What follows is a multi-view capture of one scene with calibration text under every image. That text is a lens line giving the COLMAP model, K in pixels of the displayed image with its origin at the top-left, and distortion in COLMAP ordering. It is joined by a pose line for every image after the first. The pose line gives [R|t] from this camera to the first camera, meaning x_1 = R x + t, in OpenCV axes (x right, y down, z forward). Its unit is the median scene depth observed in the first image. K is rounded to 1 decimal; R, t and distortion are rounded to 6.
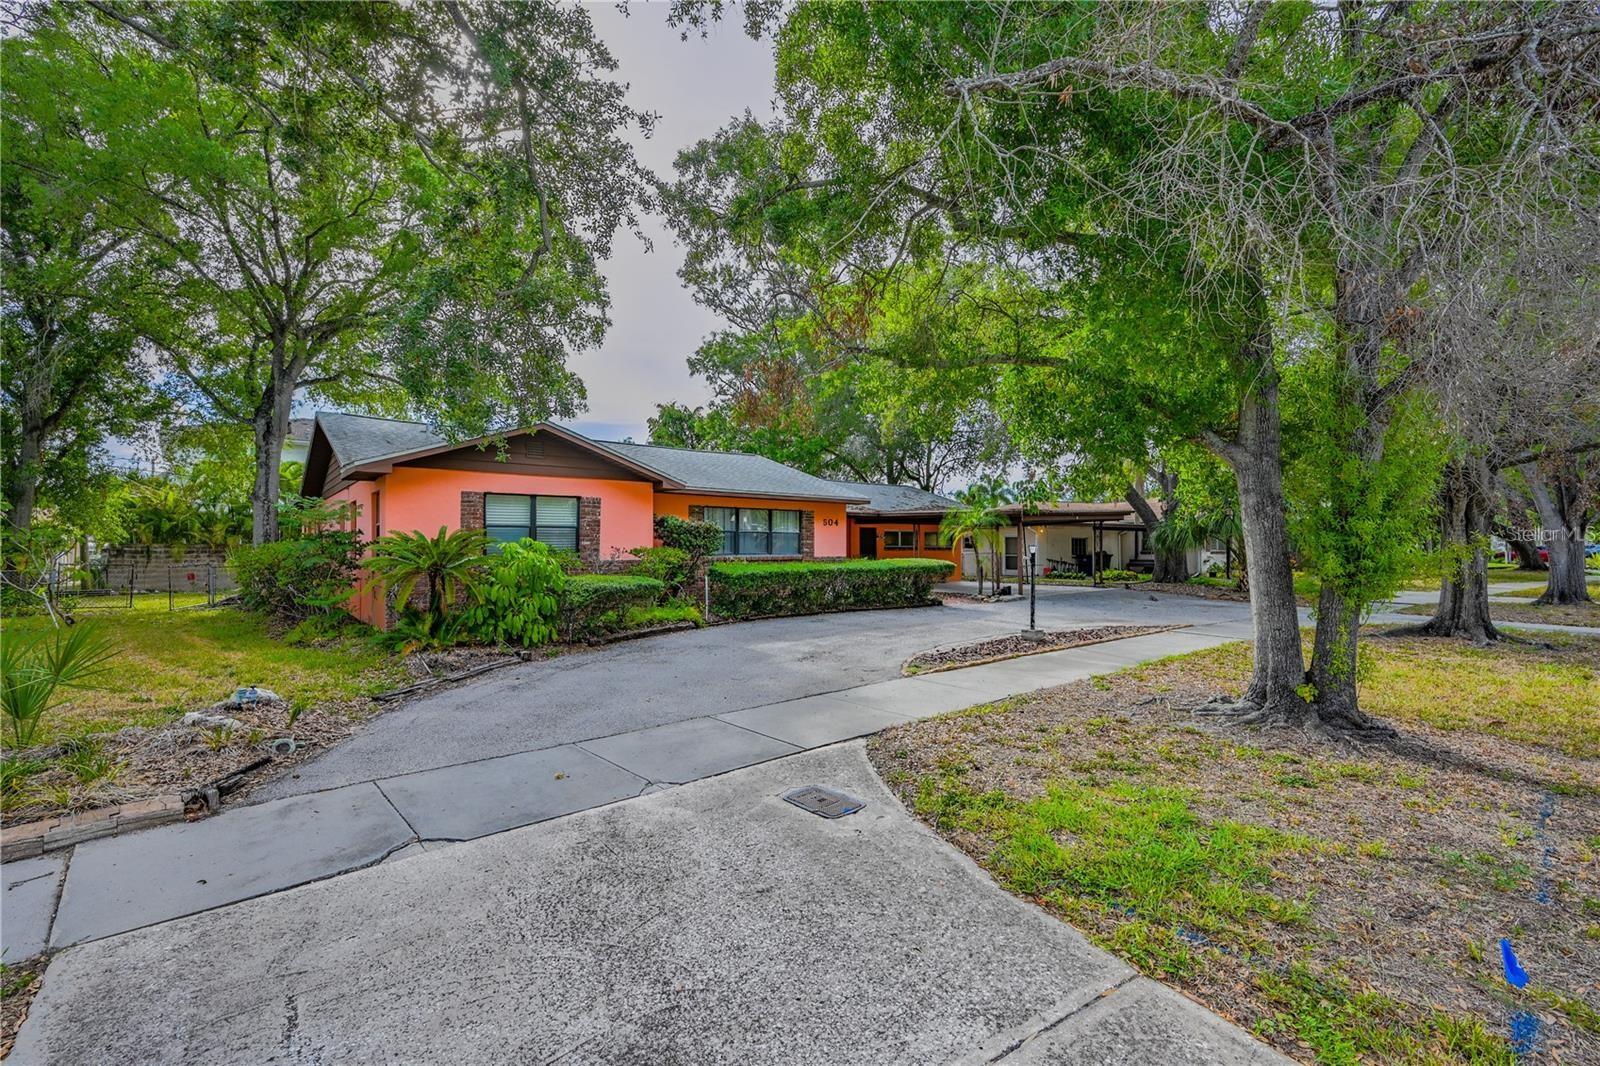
lens RADIAL K [[705.2, 0, 803.9], [0, 705.2, 537.1], [0, 0, 1]] dist [0.002030, 0.000097]
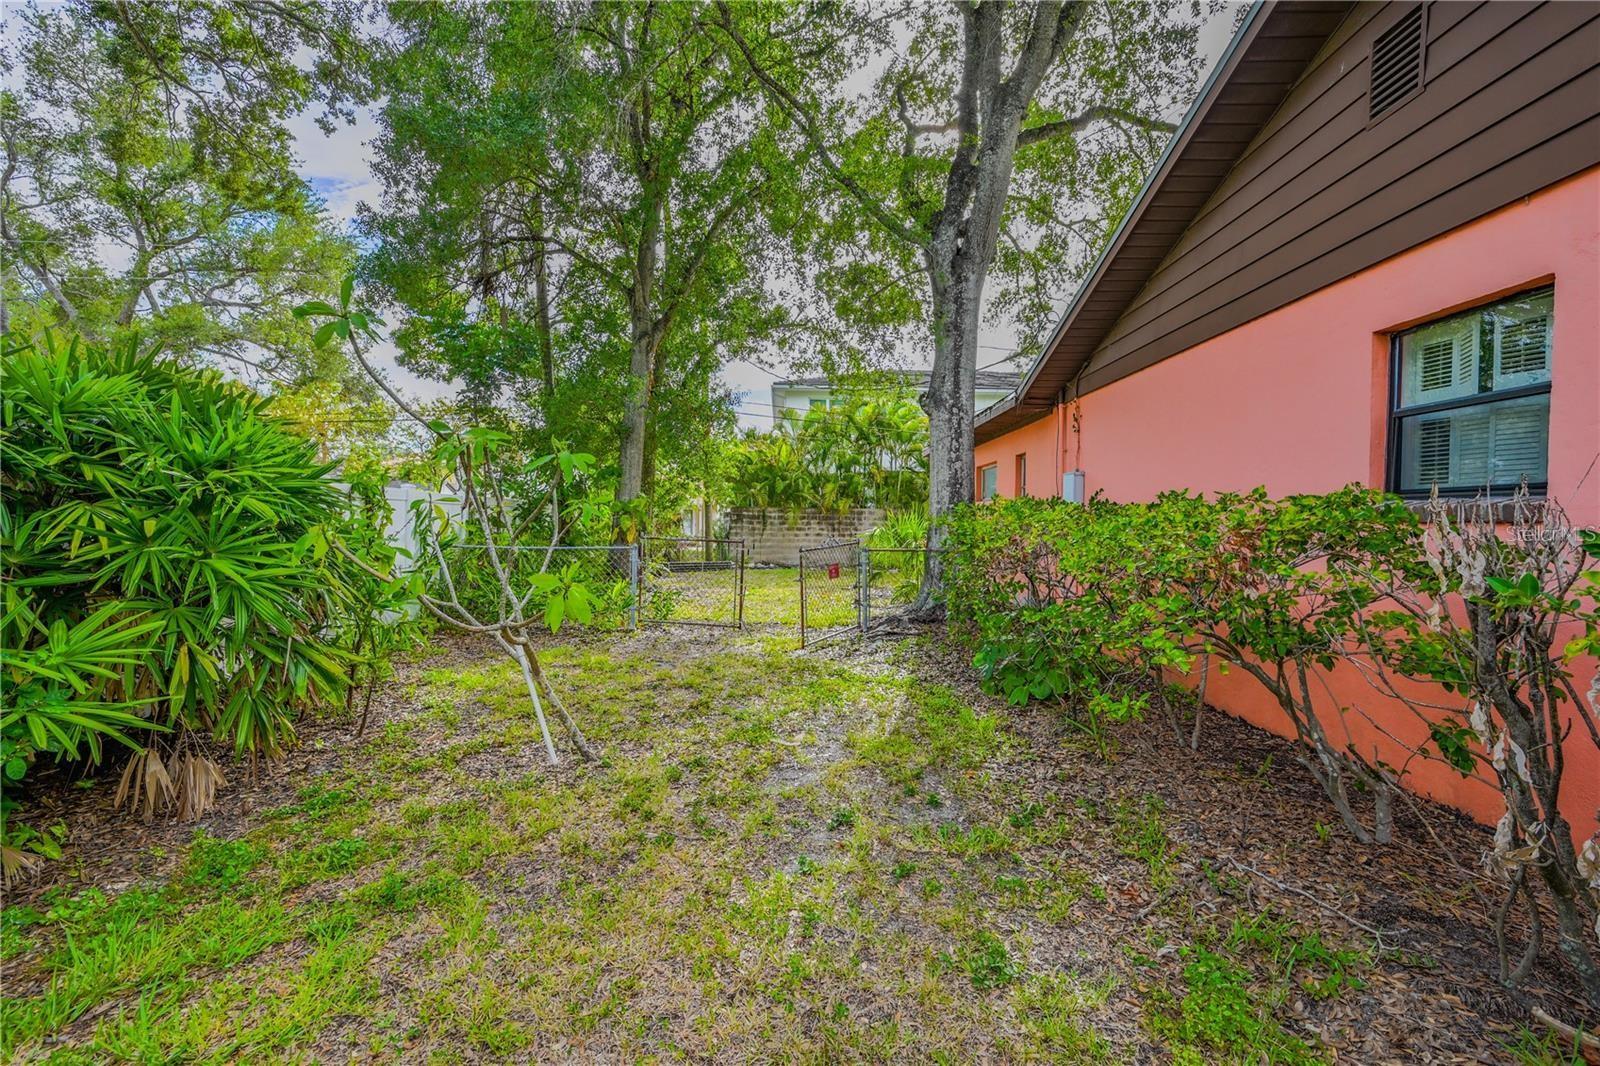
lens RADIAL K [[645.2, 0, 798.9], [0, 645.2, 530.1], [0, 0, 1]] dist [0.003782, 0.000141]
pose [[0.768908, 0.028006, -0.638746, -0.417117], [-0.007168, 0.999355, 0.035189, 0.009617], [0.639319, -0.022478, 0.768613, 0.448981]]
